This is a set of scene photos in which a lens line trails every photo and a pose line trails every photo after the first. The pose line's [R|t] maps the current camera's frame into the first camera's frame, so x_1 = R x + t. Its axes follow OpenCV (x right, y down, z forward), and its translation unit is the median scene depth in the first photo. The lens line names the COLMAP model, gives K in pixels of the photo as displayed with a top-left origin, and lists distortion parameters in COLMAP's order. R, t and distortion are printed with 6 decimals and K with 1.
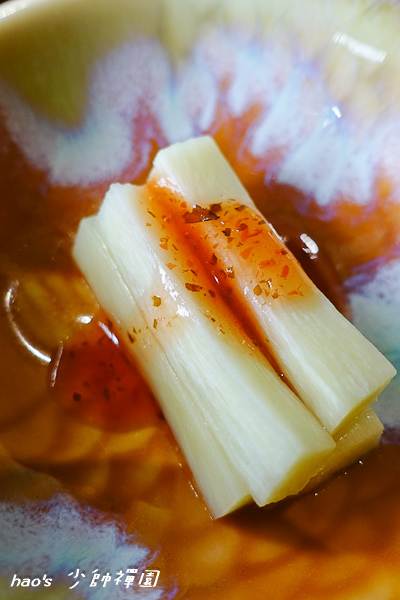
lens RADIAL K [[554.6, 0, 199.1], [0, 554.6, 301.4], [0, 0, 1]] dist [0.033215, 0.000000]
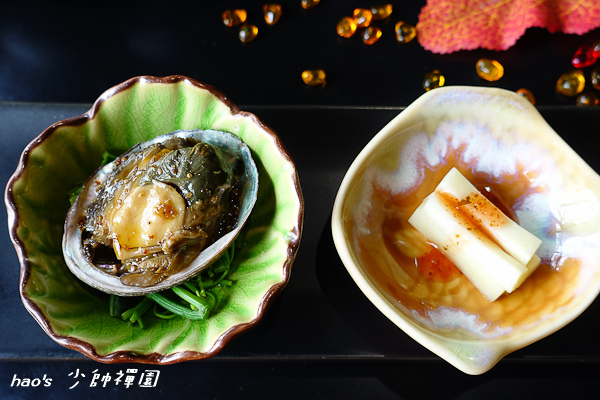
lens RADIAL K [[612.8, 0, 299.9], [0, 612.8, 198.9], [0, 0, 1]] dist [0.021815, 0.000000]
pose [[0.972478, -0.231273, 0.028289, -0.772366], [0.226699, 0.967232, 0.114325, -0.620050], [-0.053802, -0.104765, 0.993041, -1.779287]]
